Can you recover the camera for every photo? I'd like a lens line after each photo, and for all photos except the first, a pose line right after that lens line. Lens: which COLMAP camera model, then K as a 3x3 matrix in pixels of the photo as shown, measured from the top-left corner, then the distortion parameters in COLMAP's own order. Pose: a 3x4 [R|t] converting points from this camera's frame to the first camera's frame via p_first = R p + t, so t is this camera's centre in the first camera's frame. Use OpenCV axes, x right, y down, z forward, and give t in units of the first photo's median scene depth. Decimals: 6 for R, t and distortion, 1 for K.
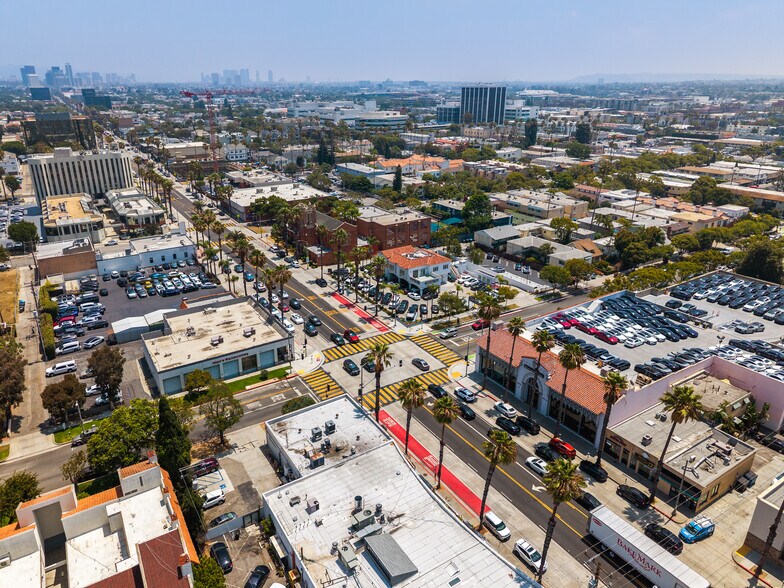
lens RADIAL K [[538.7, 0, 388.4], [0, 538.7, 293.9], [0, 0, 1]] dist [0.091774, -0.113524]
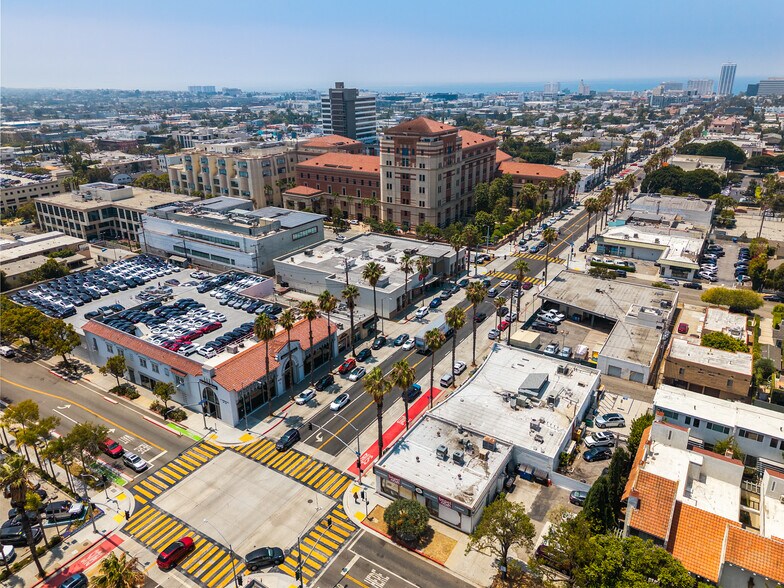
lens RADIAL K [[538.7, 0, 388.4], [0, 538.7, 293.9], [0, 0, 1]] dist [0.091774, -0.113524]
pose [[-0.431864, -0.322050, 0.842483, -0.531766], [0.349677, 0.801240, 0.485532, -0.314789], [-0.831396, 0.504281, -0.233414, 0.811184]]
